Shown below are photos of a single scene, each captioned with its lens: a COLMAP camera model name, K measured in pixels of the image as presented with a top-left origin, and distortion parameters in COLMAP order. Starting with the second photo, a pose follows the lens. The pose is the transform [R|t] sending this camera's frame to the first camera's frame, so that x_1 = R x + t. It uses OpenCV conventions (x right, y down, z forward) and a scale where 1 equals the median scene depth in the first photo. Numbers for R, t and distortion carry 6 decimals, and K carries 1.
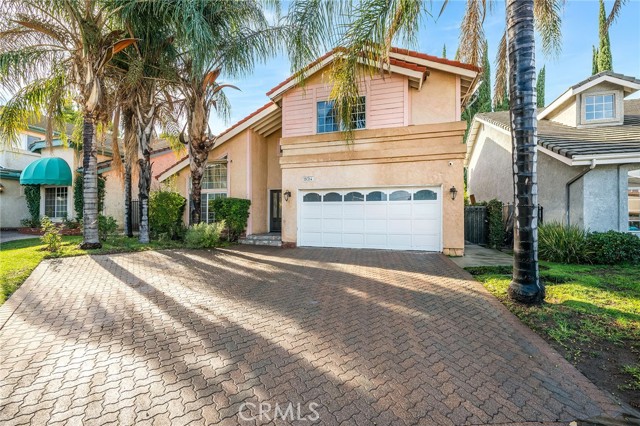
lens RADIAL K [[264.9, 0, 320.3], [0, 264.9, 216.2], [0, 0, 1]] dist [-0.007002, -0.000808]
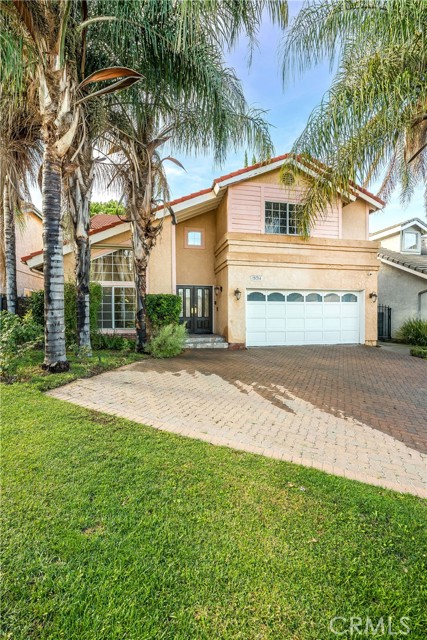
lens RADIAL K [[279.2, 0, 213.2], [0, 279.2, 316.1], [0, 0, 1]] dist [-0.007899, 0.000750]
pose [[0.869293, -0.009651, 0.494202, -0.737809], [0.001794, 0.999864, 0.016372, -0.017148], [-0.494293, -0.013345, 0.869193, 0.185455]]
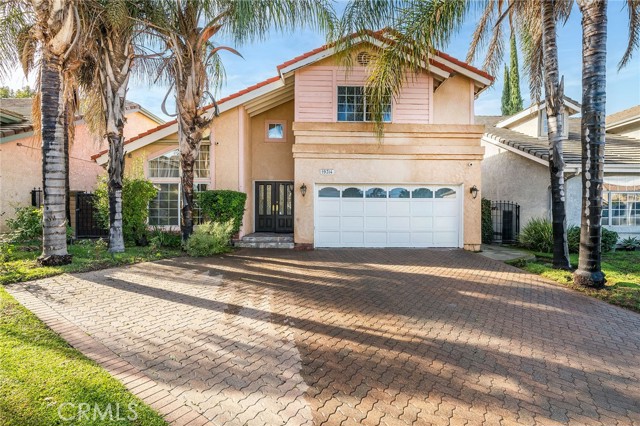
lens RADIAL K [[297.1, 0, 323.0], [0, 297.1, 213.9], [0, 0, 1]] dist [-0.002572, -0.000611]
pose [[0.942034, -0.001704, 0.335512, -0.414525], [-0.001806, 0.999947, 0.010147, -0.009539], [-0.335512, -0.010165, 0.941981, 0.069033]]
